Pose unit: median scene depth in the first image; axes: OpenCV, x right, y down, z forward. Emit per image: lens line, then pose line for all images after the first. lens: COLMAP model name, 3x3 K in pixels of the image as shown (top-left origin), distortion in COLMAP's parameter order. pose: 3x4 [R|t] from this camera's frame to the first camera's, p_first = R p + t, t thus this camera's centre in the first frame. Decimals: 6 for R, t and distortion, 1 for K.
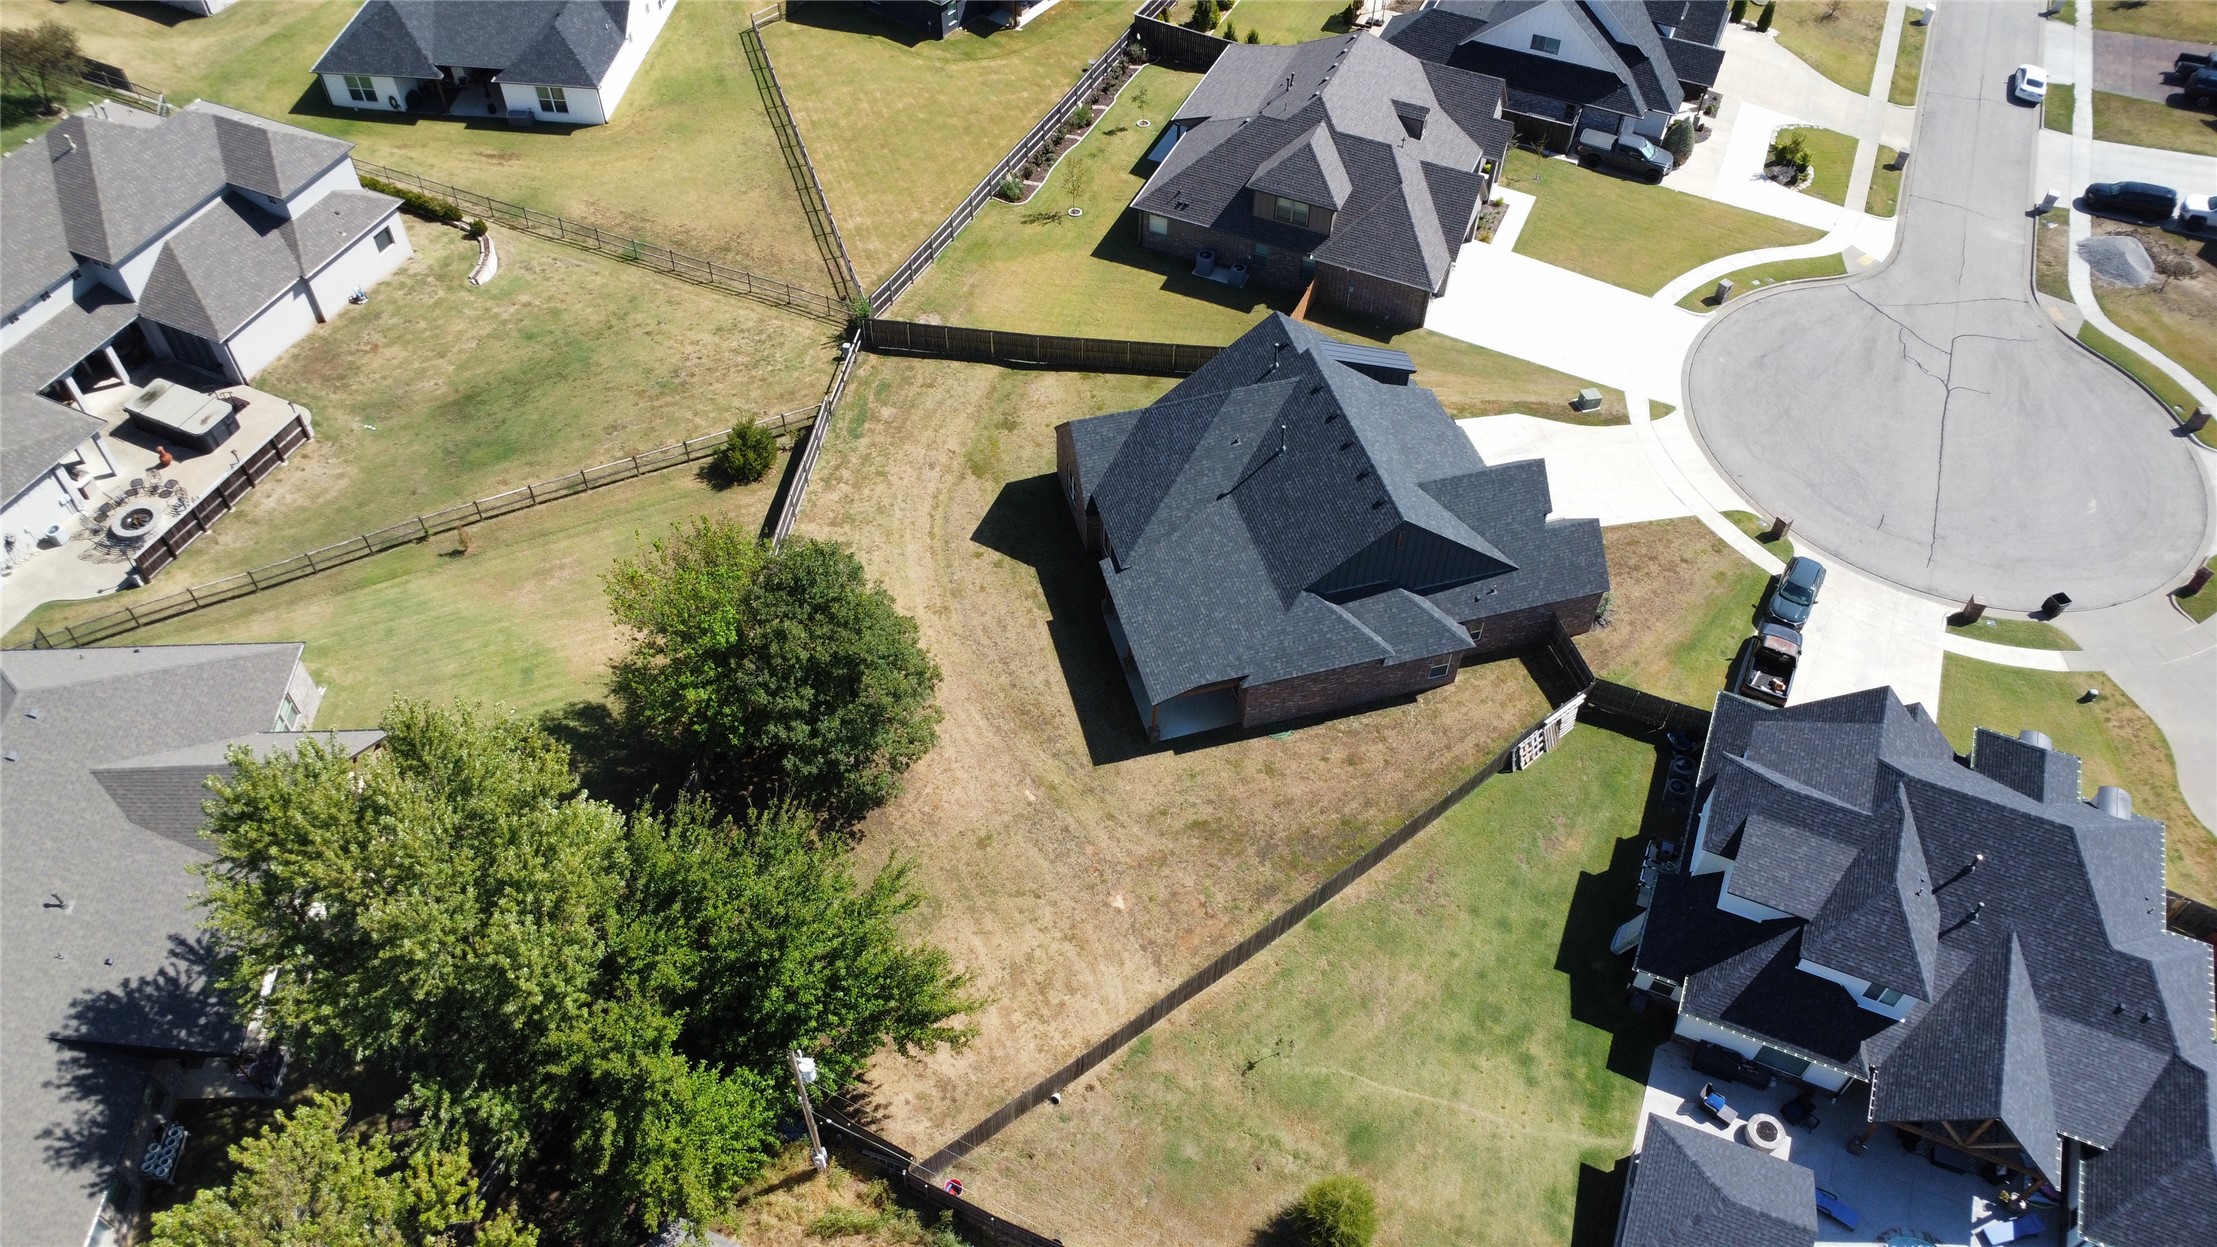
lens RADIAL K [[1601.7, 0, 1108.5], [0, 1601.7, 623.5], [0, 0, 1]] dist [-0.011953, -0.033930]
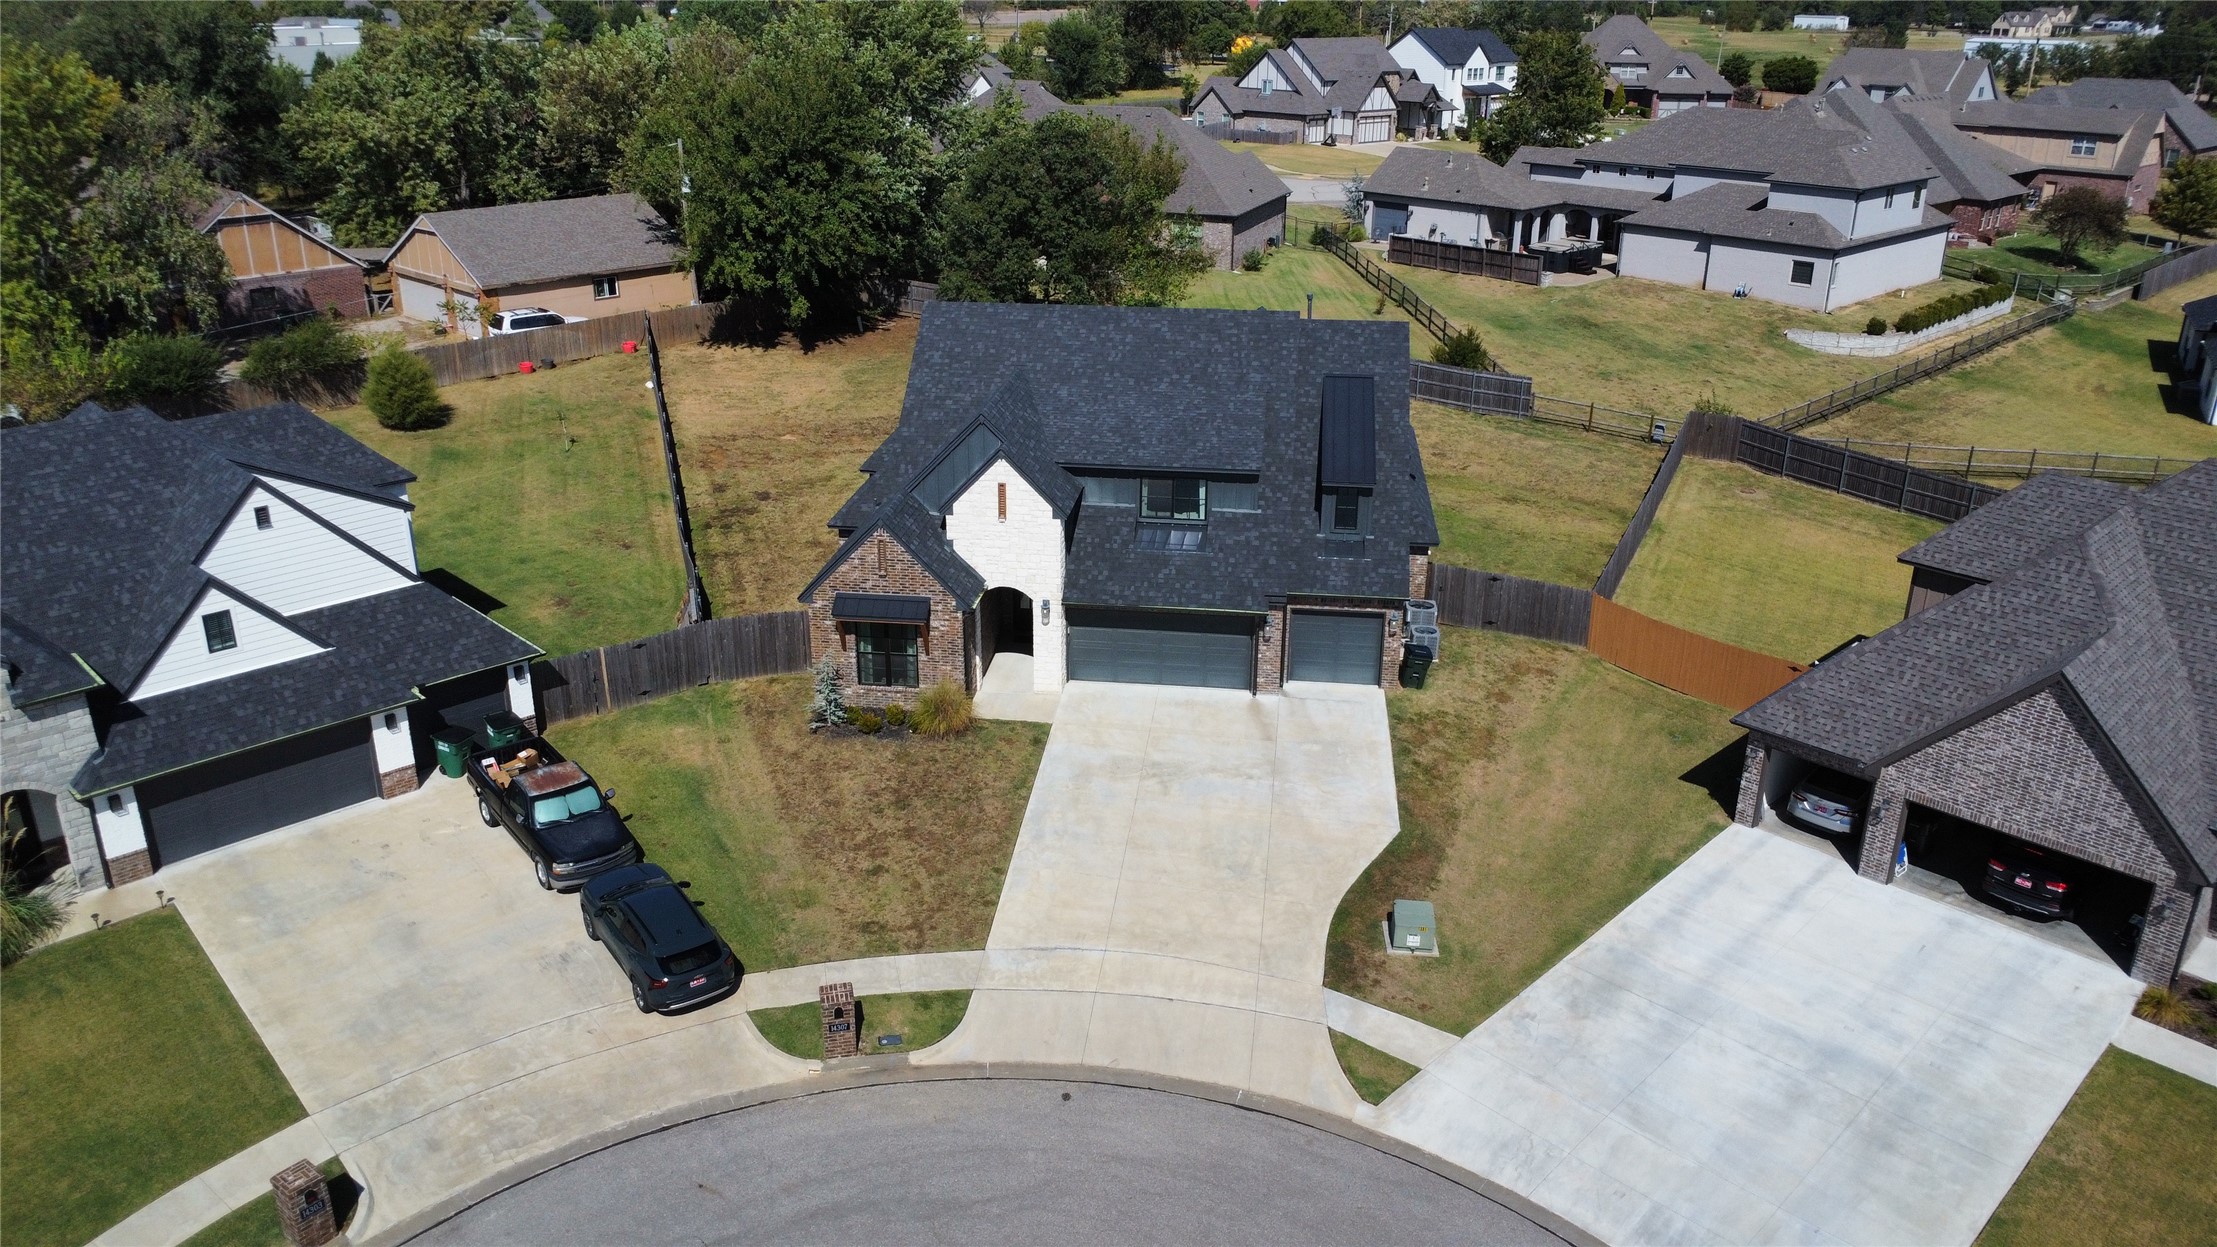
lens RADIAL K [[1611.3, 0, 1113.0], [0, 1611.3, 618.0], [0, 0, 1]] dist [-0.018004, -0.017880]
pose [[-0.375991, 0.325975, -0.867393, 0.677732], [-0.707467, 0.503554, 0.495908, -0.338415], [0.598433, 0.800109, 0.041285, 0.909779]]
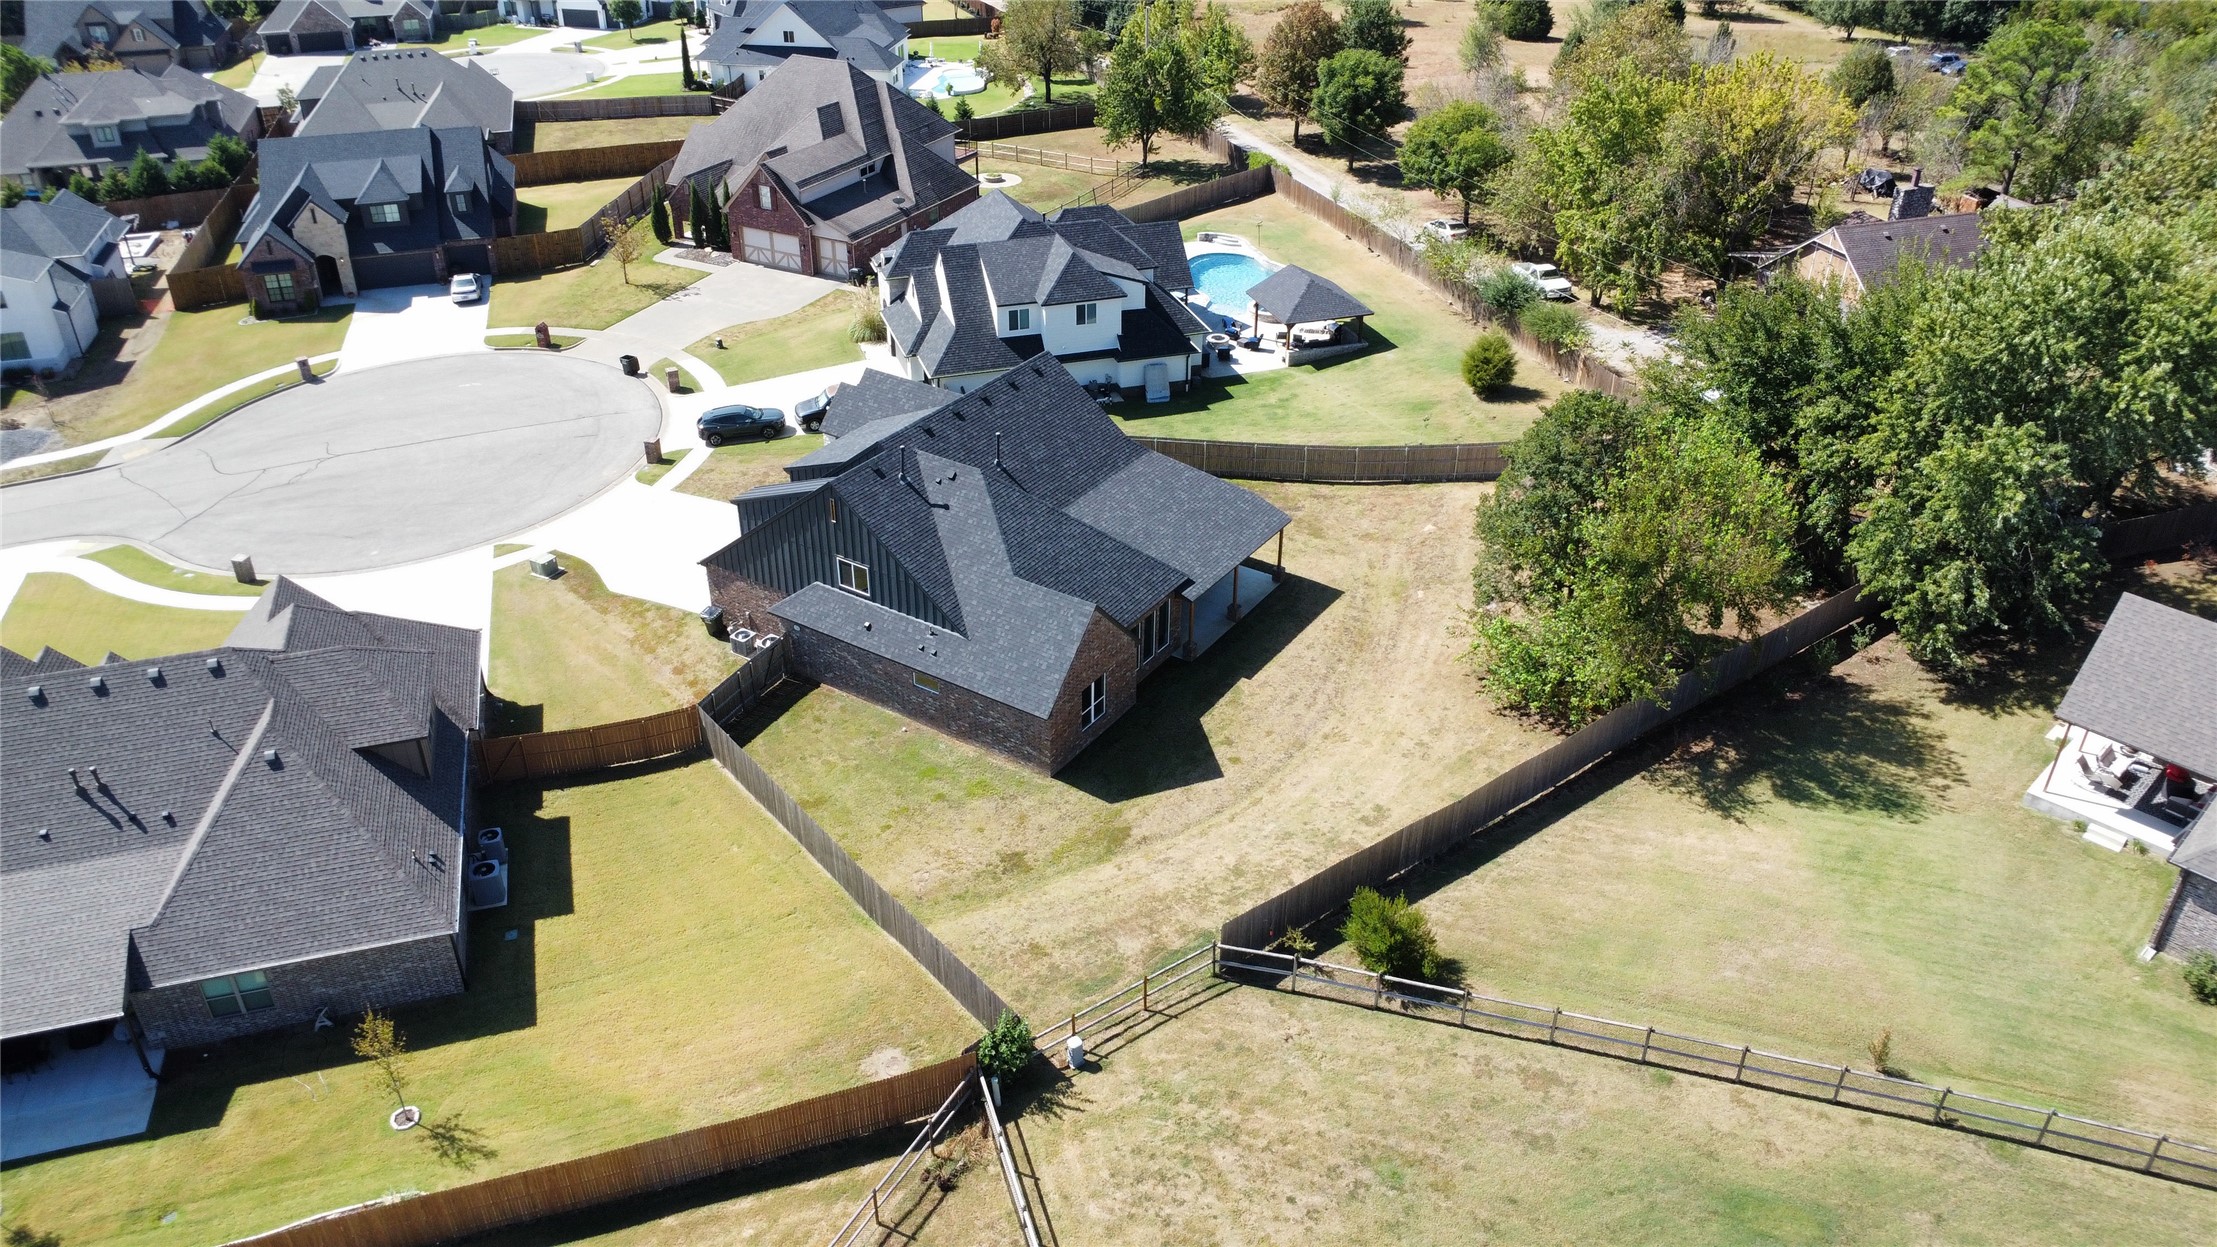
lens RADIAL K [[1611.3, 0, 1113.0], [0, 1611.3, 618.0], [0, 0, 1]] dist [-0.018004, -0.017880]
pose [[-0.659216, -0.397716, 0.638166, -0.480042], [0.561788, 0.303631, 0.769547, -0.652002], [-0.499828, 0.865812, 0.023274, 0.894061]]
